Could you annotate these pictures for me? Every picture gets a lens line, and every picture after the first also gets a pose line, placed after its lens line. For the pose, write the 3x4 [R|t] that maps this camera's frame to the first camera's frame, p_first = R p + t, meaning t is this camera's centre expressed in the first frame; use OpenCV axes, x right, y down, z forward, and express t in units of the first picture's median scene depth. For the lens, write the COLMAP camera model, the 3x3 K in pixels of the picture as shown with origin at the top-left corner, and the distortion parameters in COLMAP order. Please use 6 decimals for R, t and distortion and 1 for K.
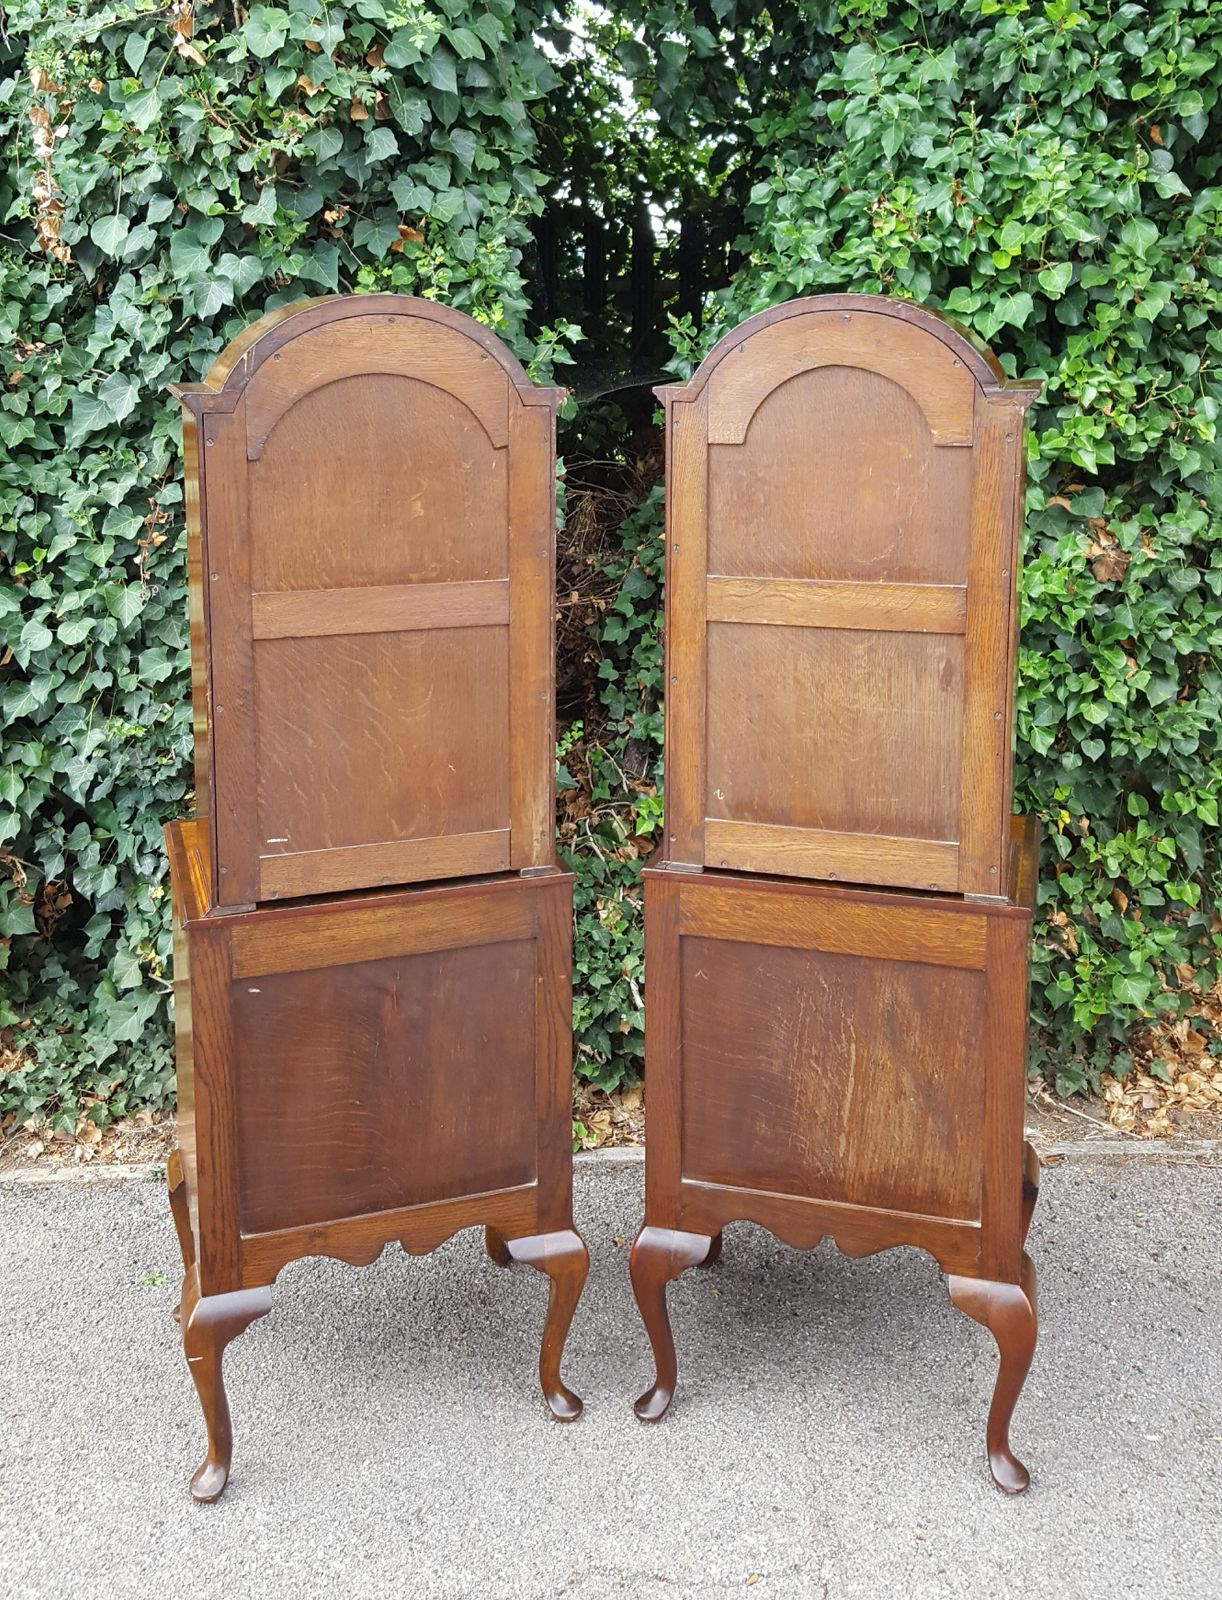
lens RADIAL K [[1590.9, 0, 593.7], [0, 1590.9, 569.4], [0, 0, 1]] dist [0.057621, 0.000000]
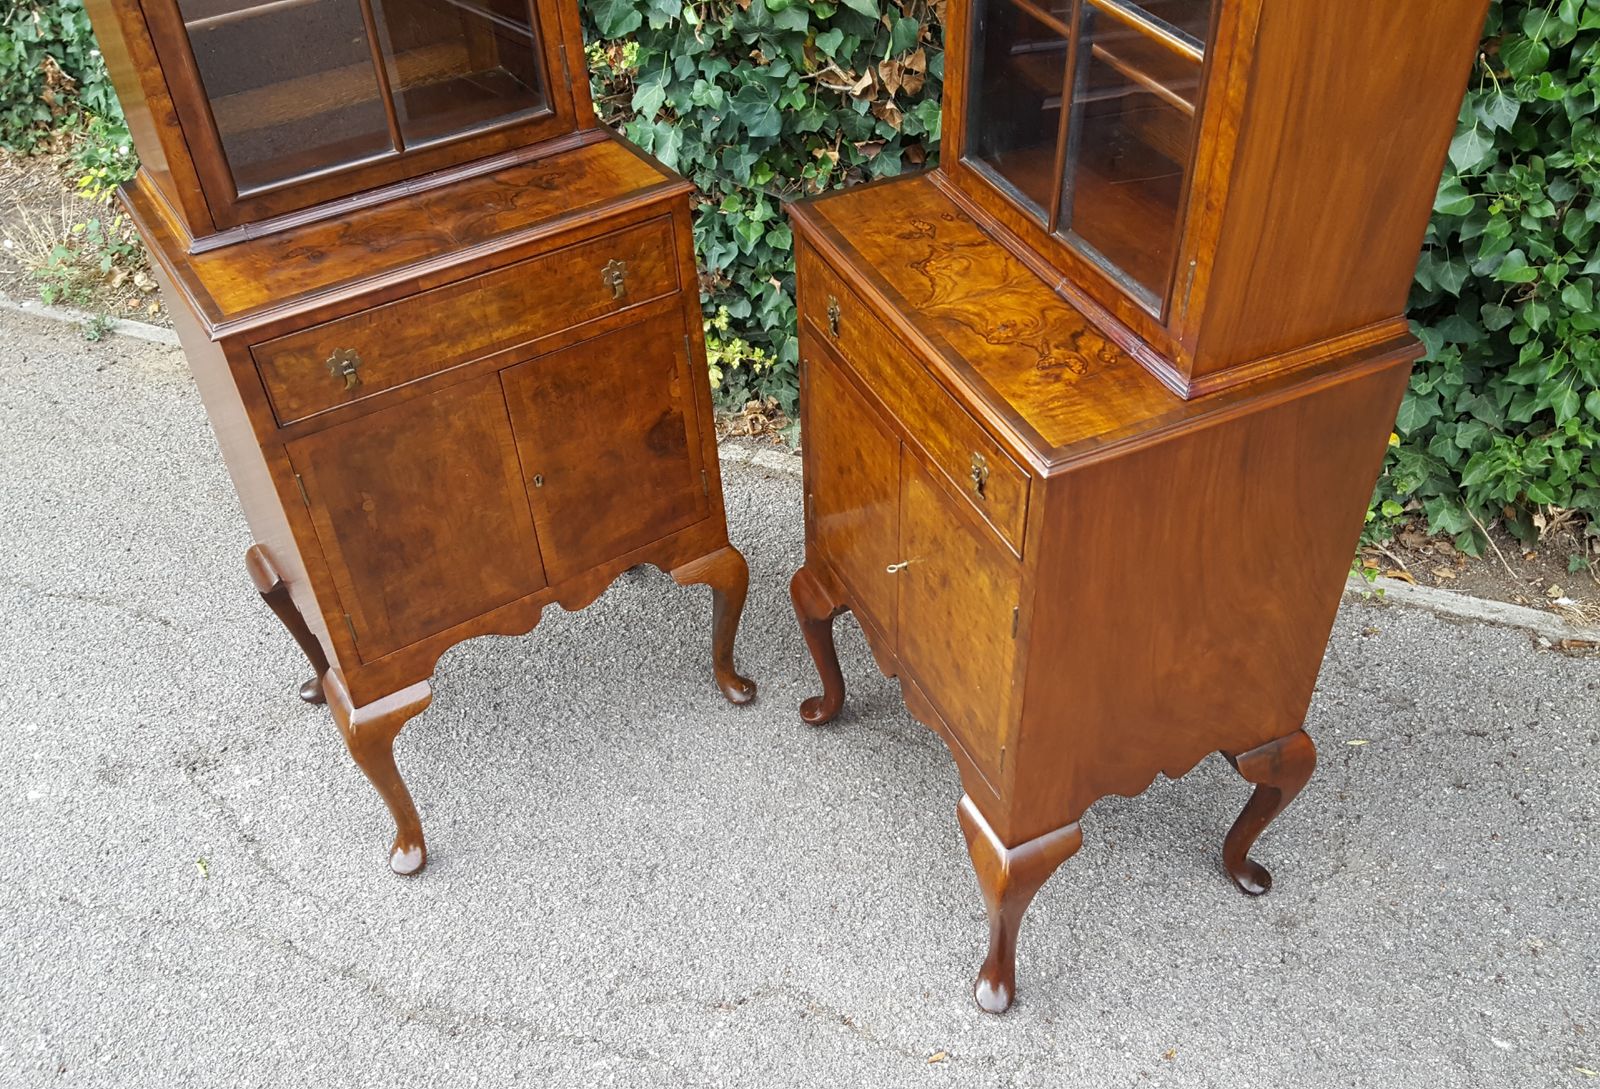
lens RADIAL K [[1410.2, 0, 857.1], [0, 1410.2, 522.3], [0, 0, 1]] dist [0.103636, -0.116581]
pose [[0.924166, 0.227226, -0.307059, 0.165402], [-0.043669, 0.861415, 0.506020, -0.031800], [0.379486, -0.454238, 0.806014, 0.330929]]
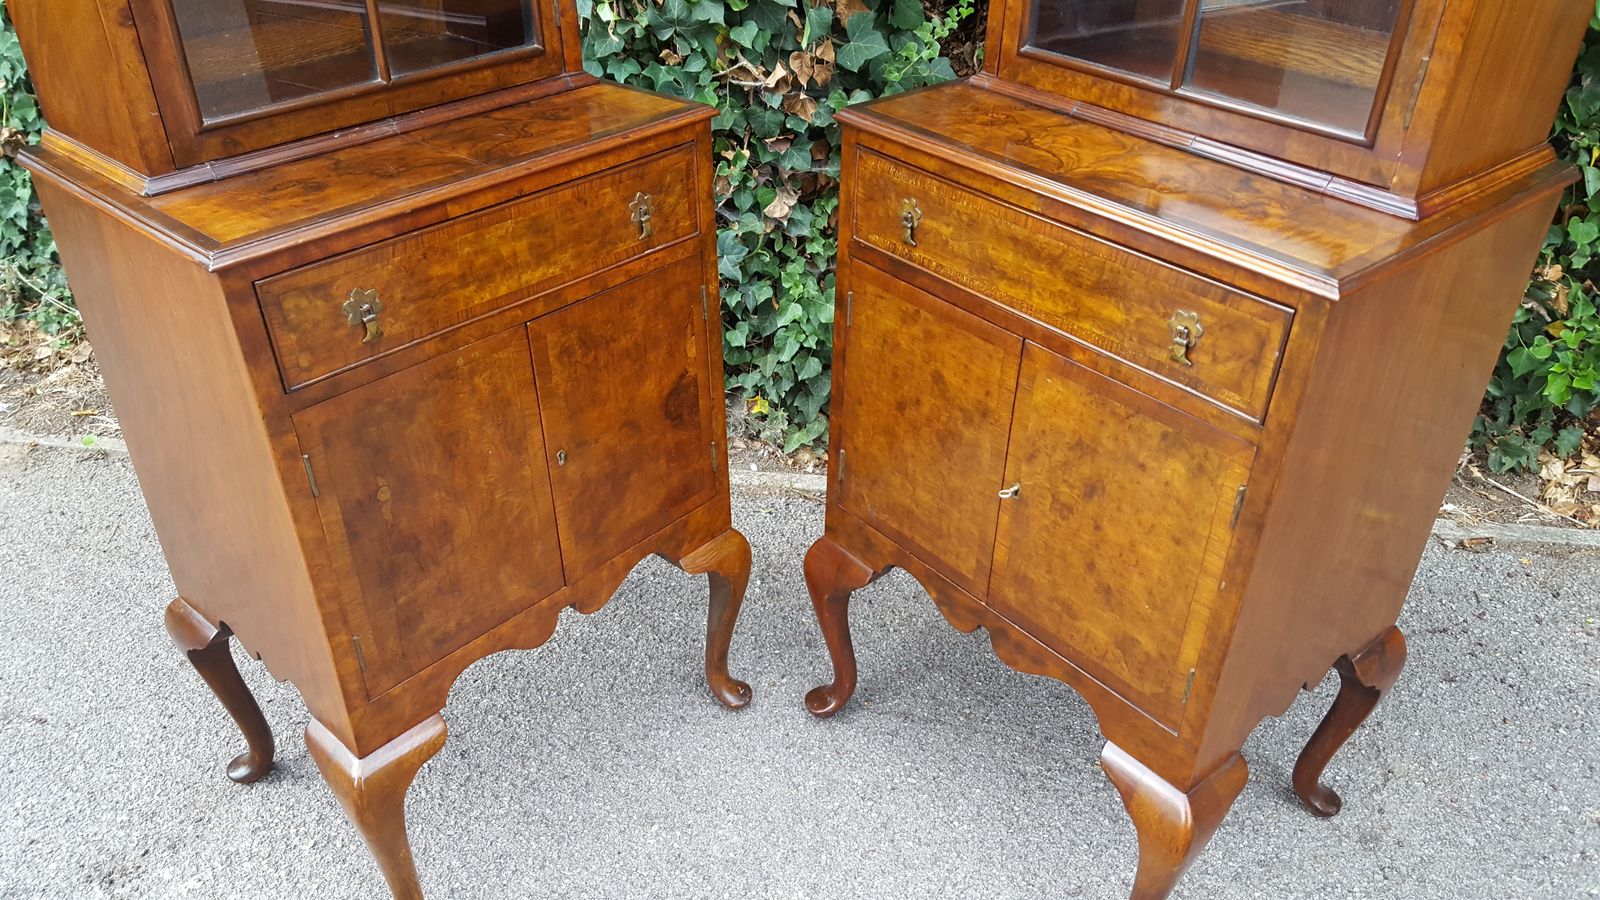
lens RADIAL K [[1156.8, 0, 780.1], [0, 1156.8, 454.0], [0, 0, 1]] dist [0.084912, -0.090871]
pose [[0.986271, 0.085499, -0.141275, -0.000375], [-0.024381, 0.921545, 0.387506, 0.088285], [0.163323, -0.378741, 0.910978, 0.392288]]
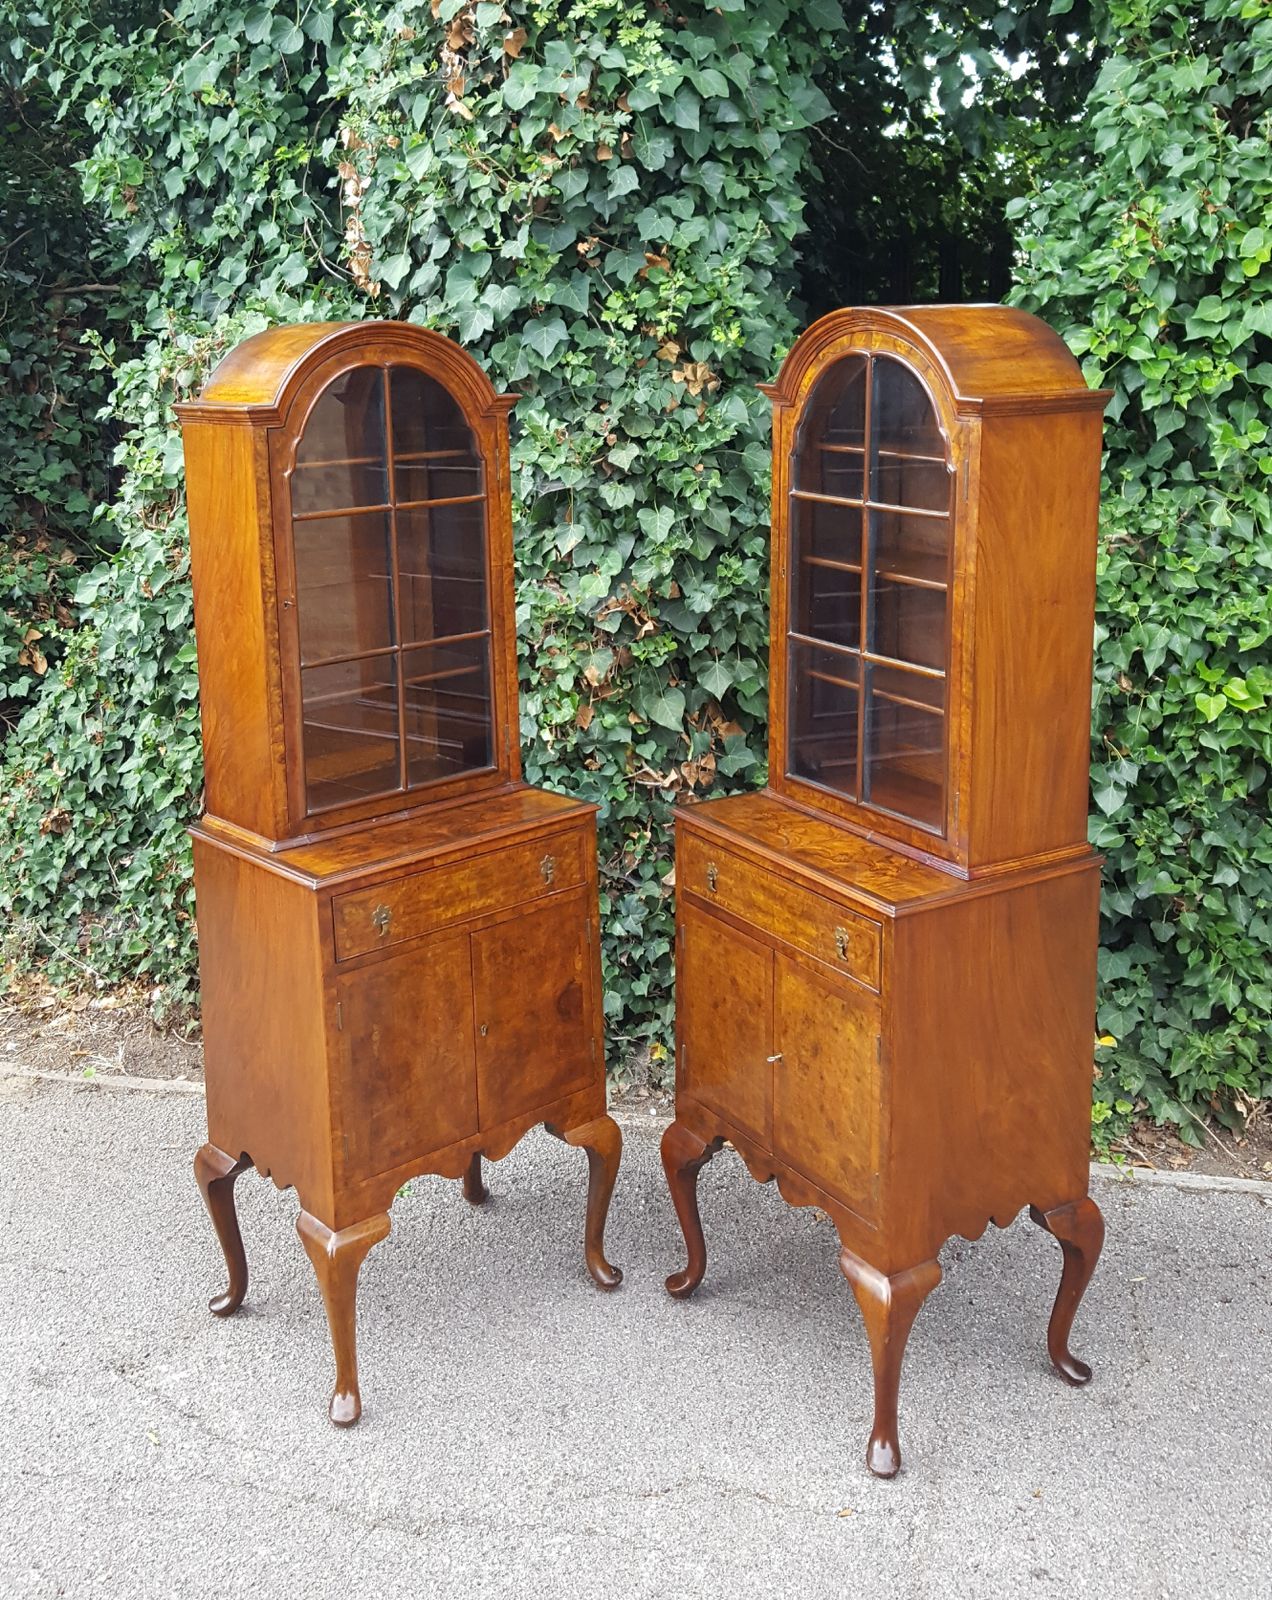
lens RADIAL K [[1641.7, 0, 621.9], [0, 1641.7, 574.9], [0, 0, 1]] dist [0.057857, 0.000000]
pose [[0.958858, 0.023862, -0.282881, 0.178134], [-0.028426, 0.999523, -0.012040, 0.016946], [0.282459, 0.019586, 0.959079, -0.073459]]
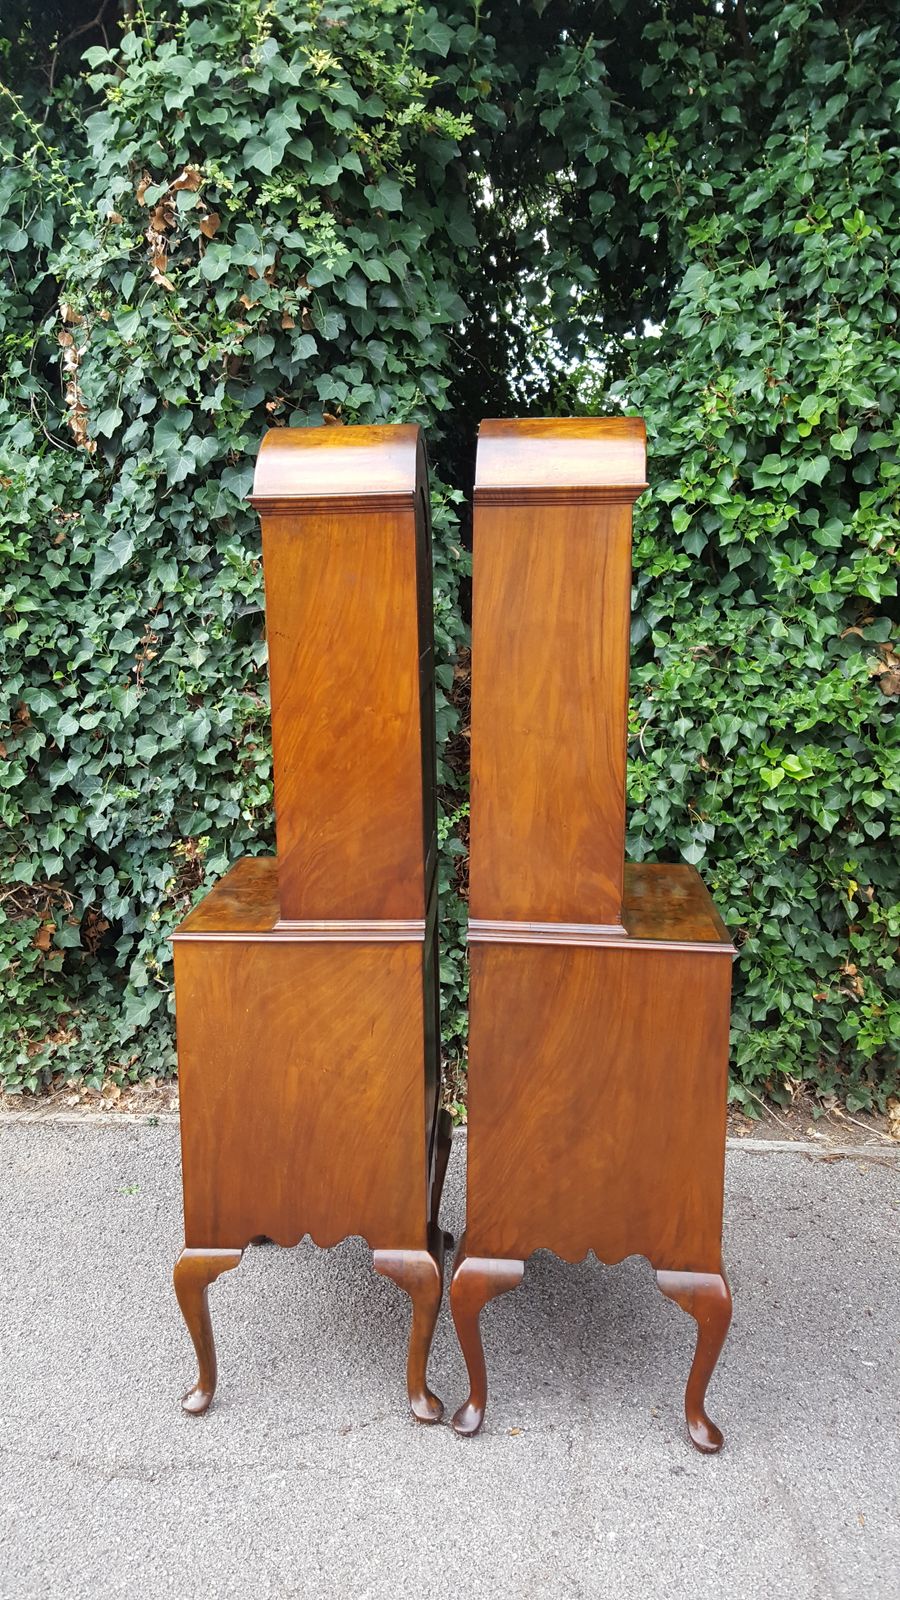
lens RADIAL K [[1156.8, 0, 432.0], [0, 1156.8, 780.4], [0, 0, 1]] dist [0.084912, -0.090871]
pose [[0.987255, 0.019024, -0.158004, 0.119622], [-0.016809, 0.999741, 0.015344, 0.068006], [0.158255, -0.012493, 0.987319, 0.058801]]
